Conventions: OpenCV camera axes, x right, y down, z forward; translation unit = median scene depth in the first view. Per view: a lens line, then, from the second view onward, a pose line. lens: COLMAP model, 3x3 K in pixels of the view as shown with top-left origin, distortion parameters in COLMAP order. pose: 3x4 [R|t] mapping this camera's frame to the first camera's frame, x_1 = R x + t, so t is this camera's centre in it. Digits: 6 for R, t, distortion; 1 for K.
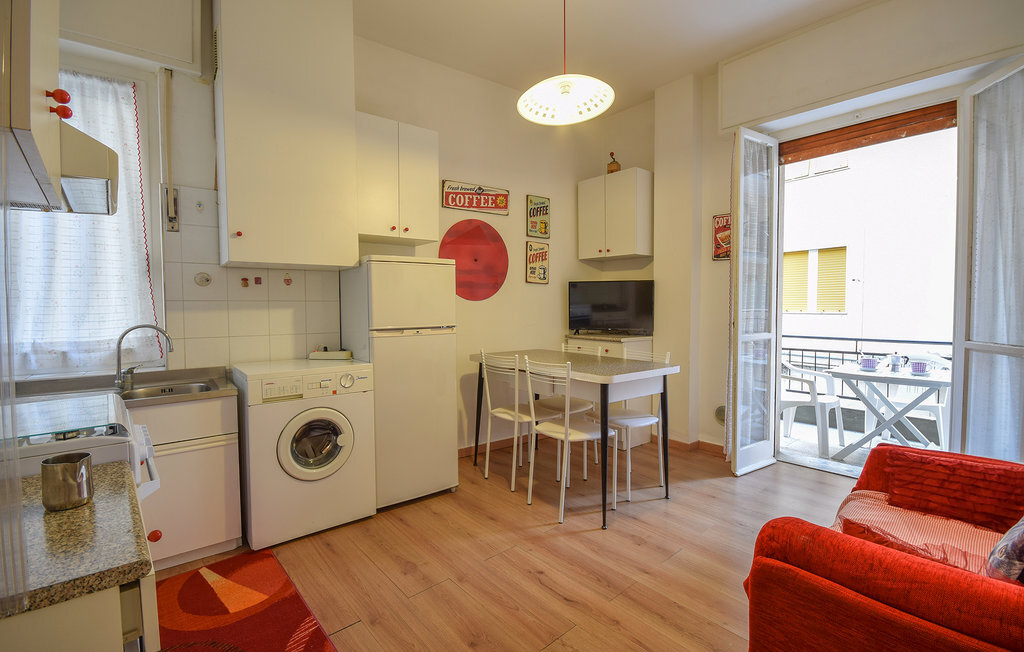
lens RADIAL K [[440.4, 0, 504.8], [0, 440.4, 323.8], [0, 0, 1]] dist [0.001880, -0.014345]
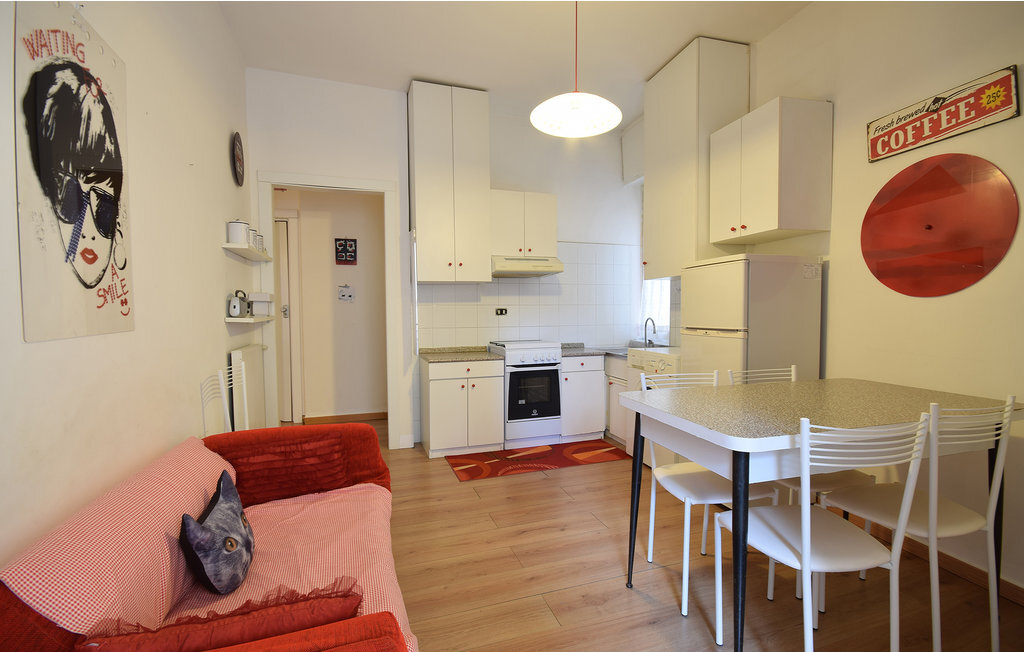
lens RADIAL K [[440.4, 0, 504.8], [0, 440.4, 323.8], [0, 0, 1]] dist [0.001880, -0.014345]
pose [[-0.386071, 0.041962, -0.921514, 0.685351], [-0.026704, 0.998038, 0.056634, -0.036711], [0.922082, 0.046473, -0.384193, 0.716715]]
